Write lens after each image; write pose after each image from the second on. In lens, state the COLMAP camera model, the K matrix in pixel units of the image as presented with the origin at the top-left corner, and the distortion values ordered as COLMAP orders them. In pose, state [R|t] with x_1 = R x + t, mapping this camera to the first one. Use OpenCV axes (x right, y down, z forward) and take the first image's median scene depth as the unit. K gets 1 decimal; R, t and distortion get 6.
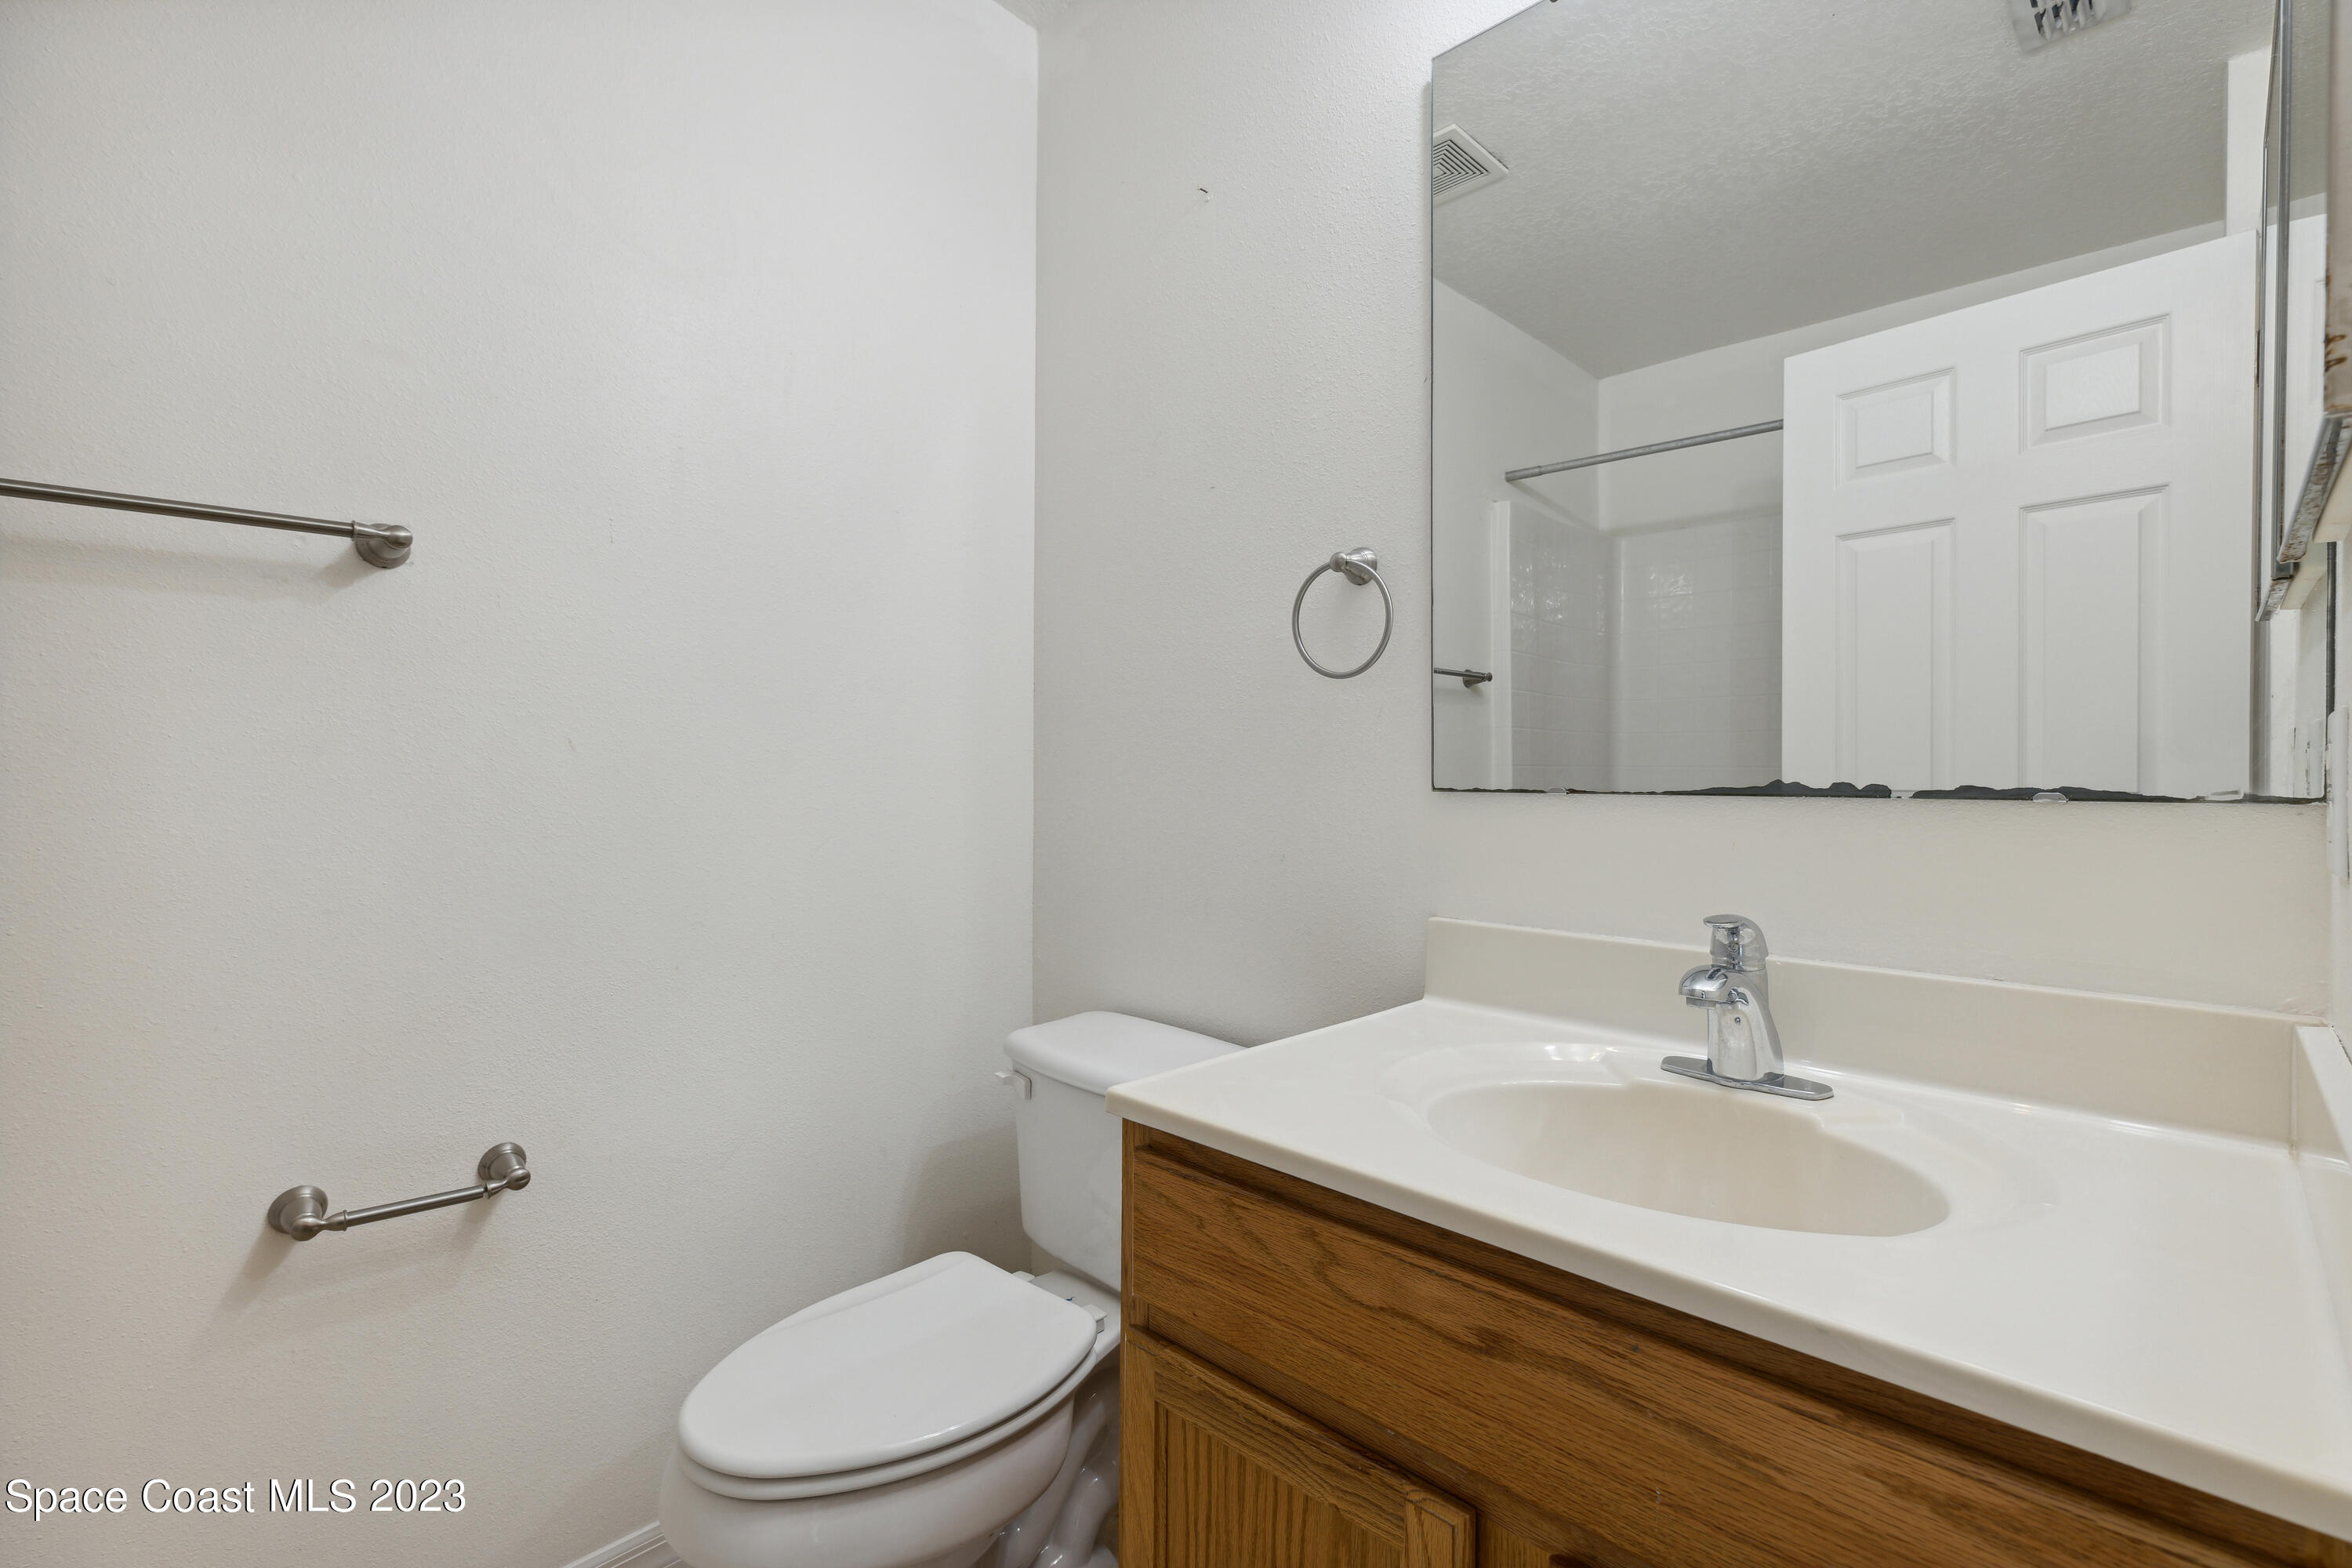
lens RADIAL K [[1059.1, 0, 1176.0], [0, 1059.1, 784.0], [0, 0, 1]] dist [-0.000718, -0.000096]
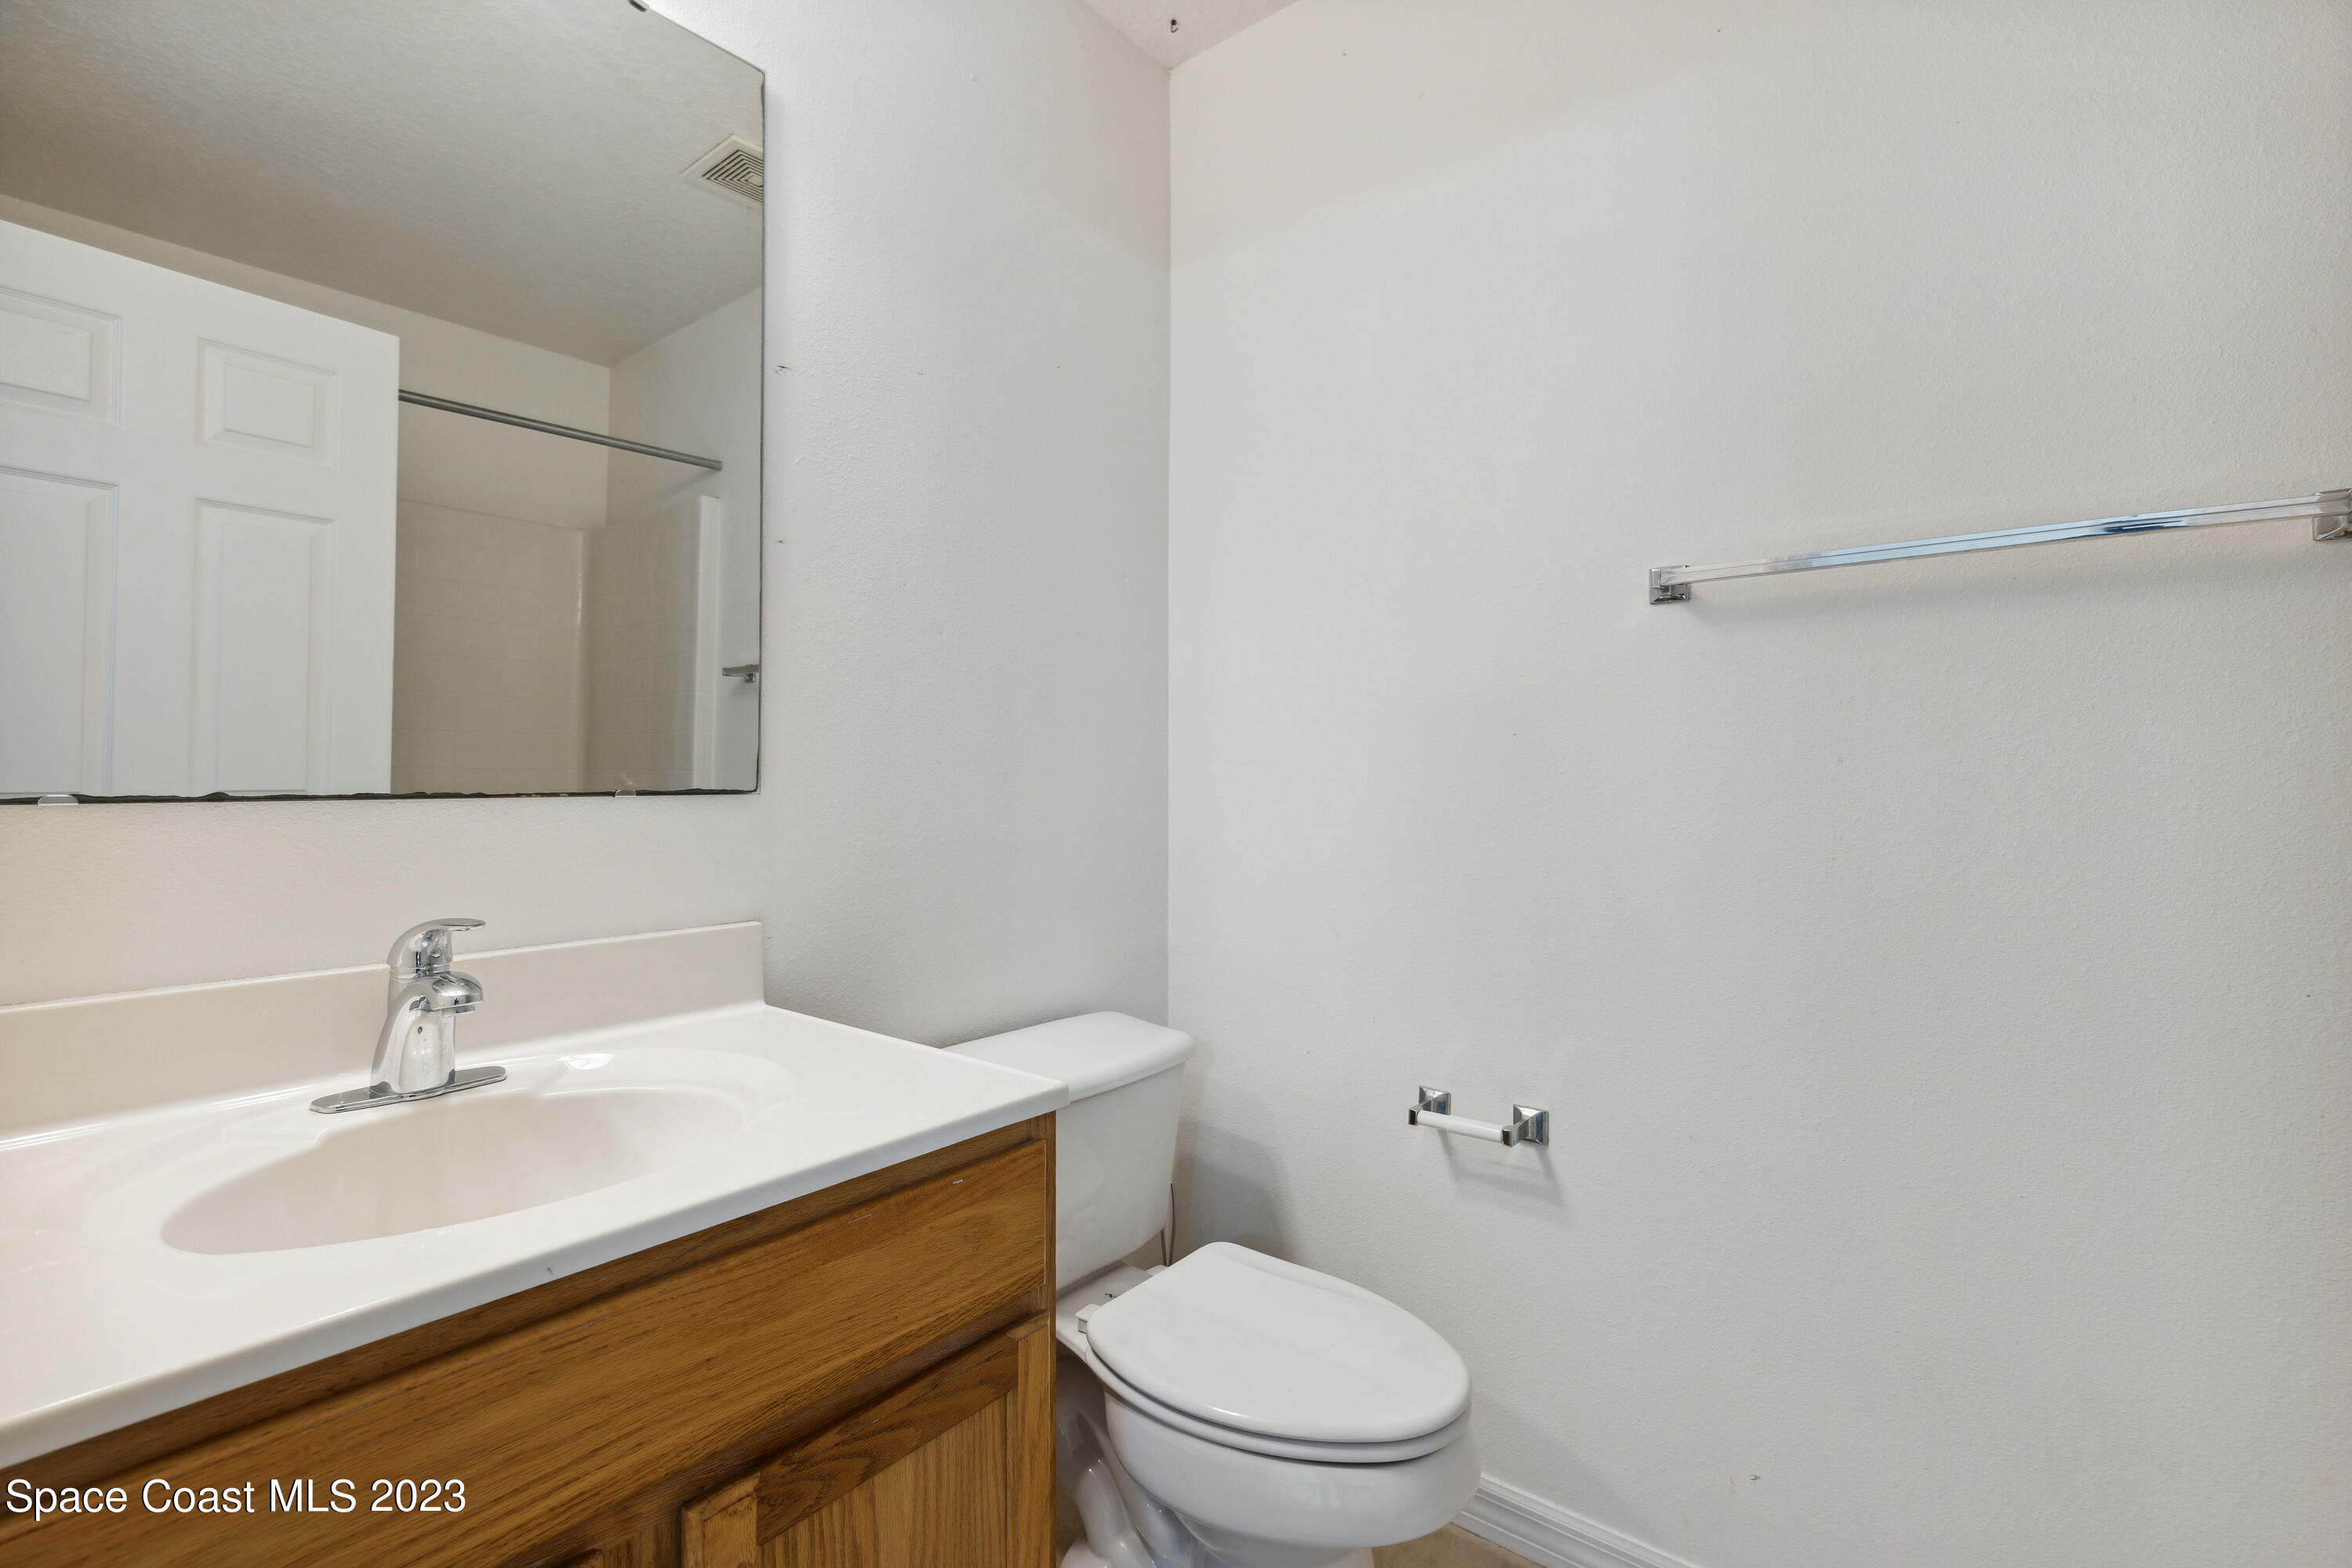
lens RADIAL K [[1033.7, 0, 1177.0], [0, 1033.7, 748.0], [0, 0, 1]] dist [0.001375, 0.000238]
pose [[-0.087498, 0.024302, 0.995868, -0.481306], [0.007440, 0.999690, -0.023742, -0.006325], [-0.996137, 0.005332, -0.087652, 0.398915]]
